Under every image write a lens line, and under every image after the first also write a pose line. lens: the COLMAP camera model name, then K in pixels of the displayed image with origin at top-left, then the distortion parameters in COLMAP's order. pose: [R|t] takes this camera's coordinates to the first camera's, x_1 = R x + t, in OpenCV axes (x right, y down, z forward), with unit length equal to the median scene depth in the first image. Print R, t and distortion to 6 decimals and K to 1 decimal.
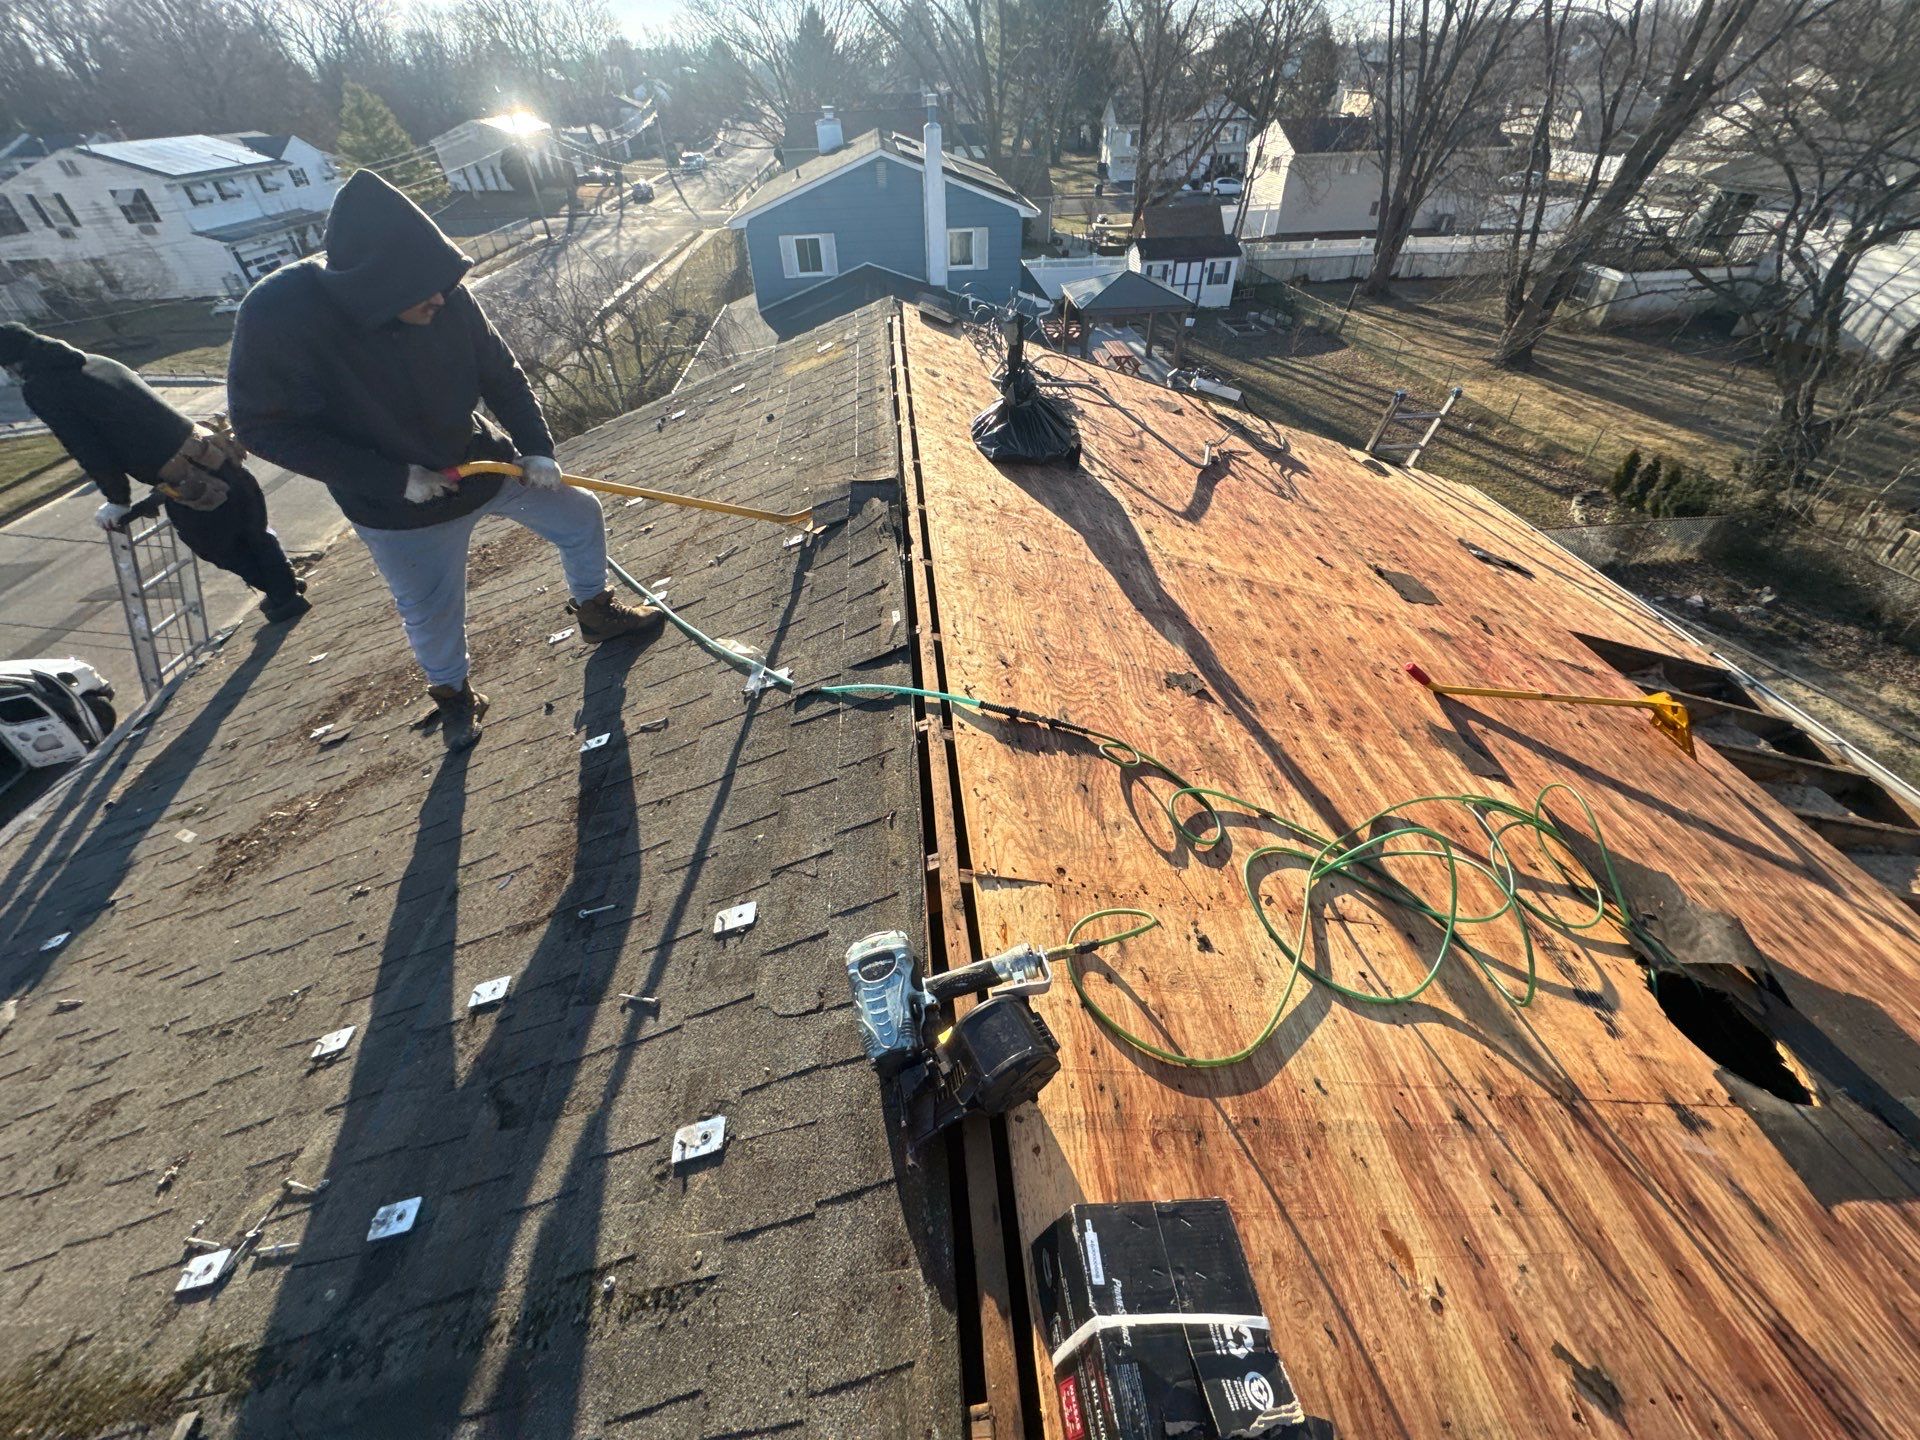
lens RADIAL K [[754.3, 0, 948.0], [0, 754.3, 719.2], [0, 0, 1]] dist [-0.003124, 0.000120]
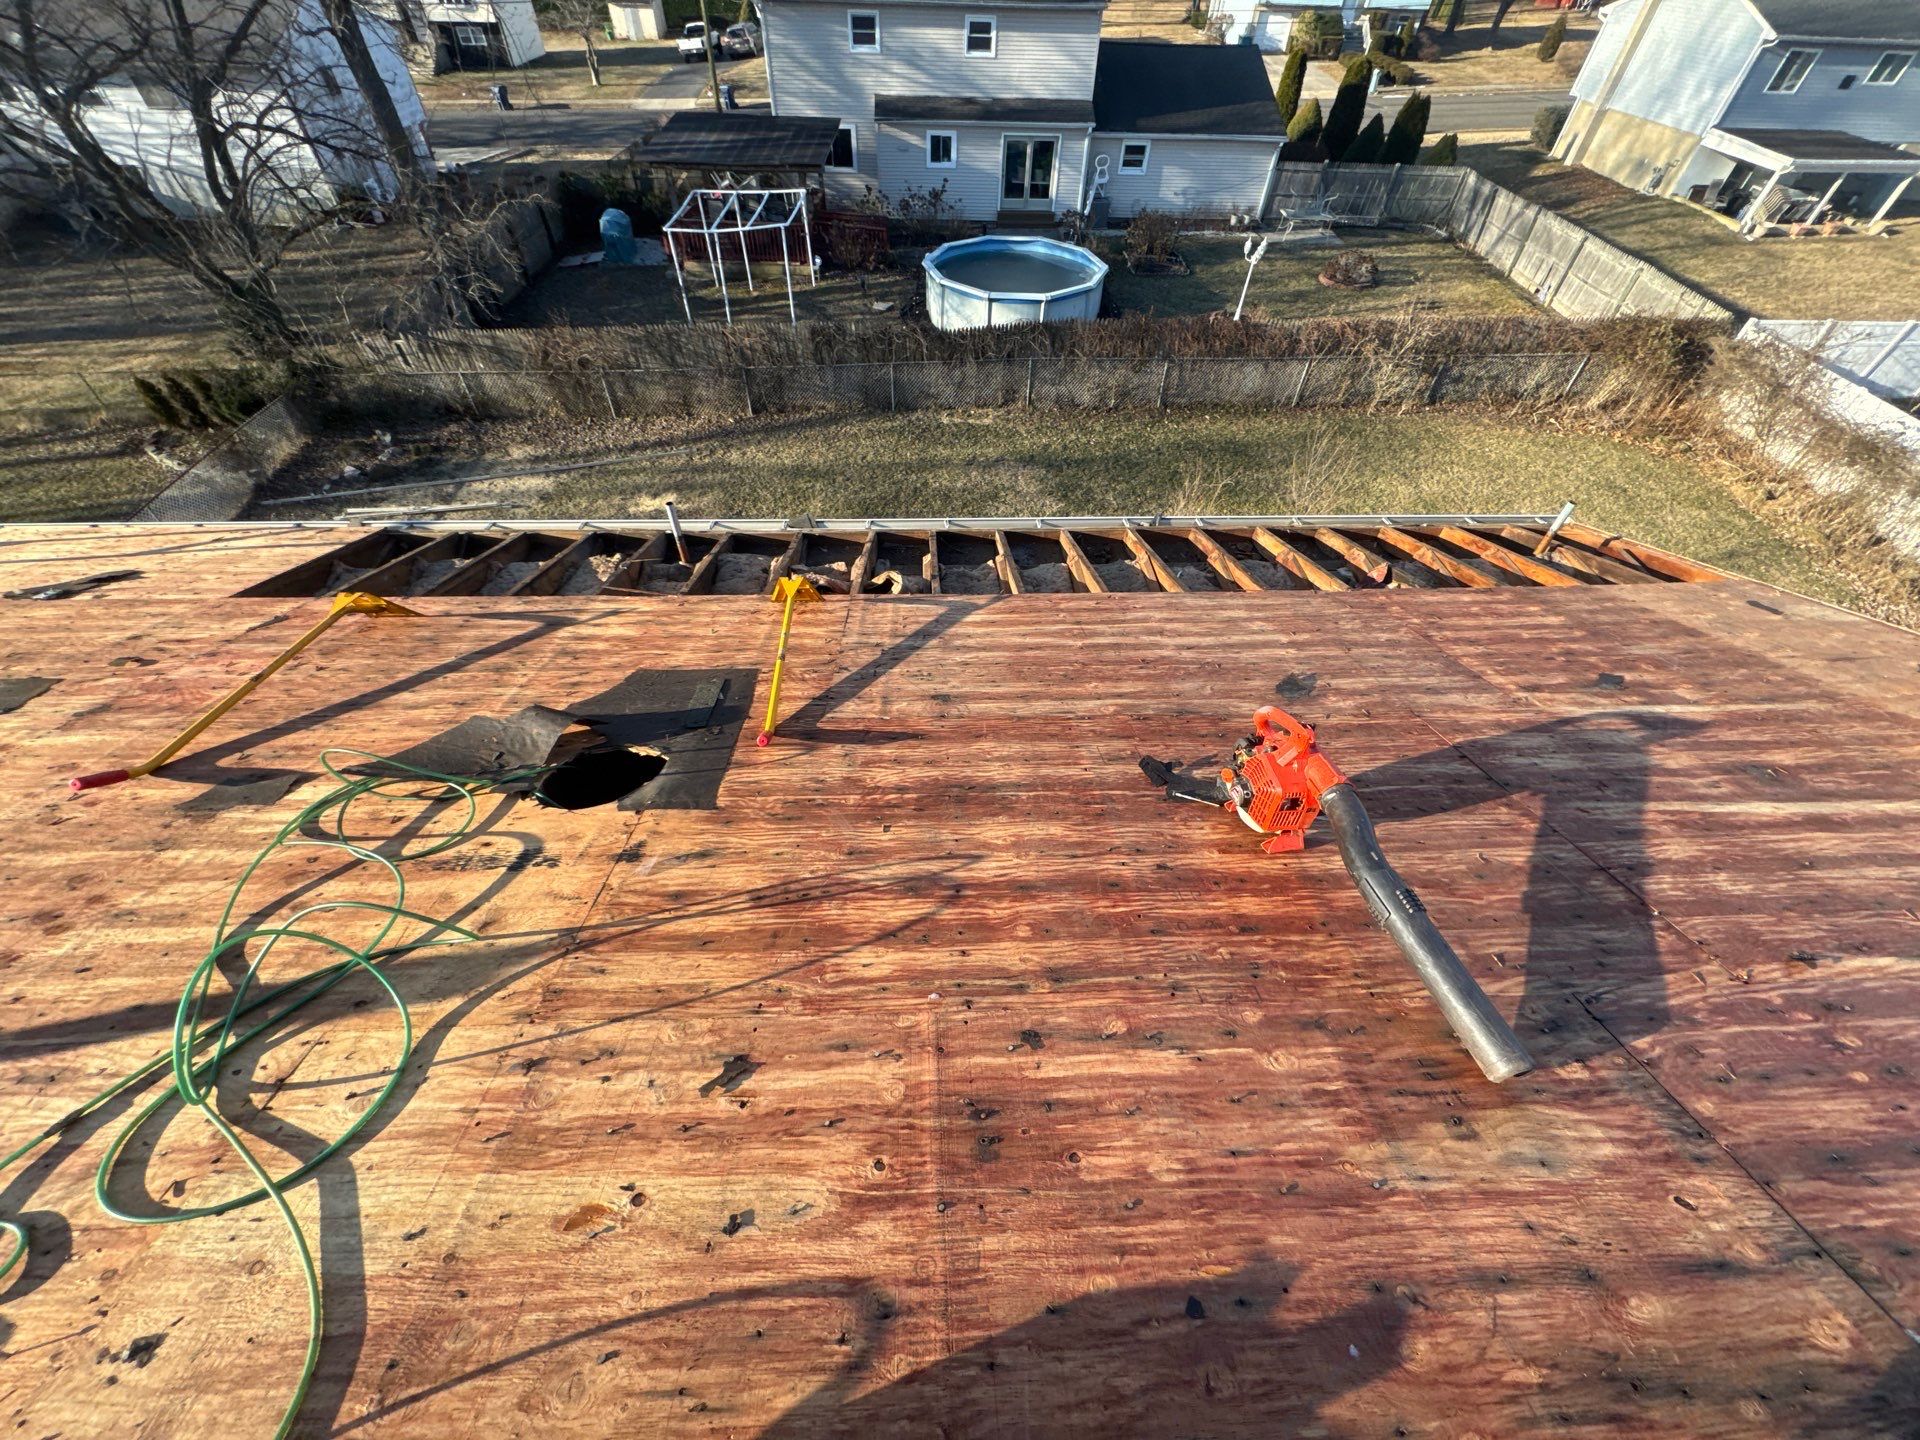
lens RADIAL K [[754.3, 0, 970.6], [0, 754.3, 722.6], [0, 0, 1]] dist [-0.003124, 0.000120]
pose [[0.036426, -0.717982, 0.695108, 0.232657], [0.631760, 0.555487, 0.540660, 0.072313], [-0.774308, 0.419447, 0.473826, -0.084652]]
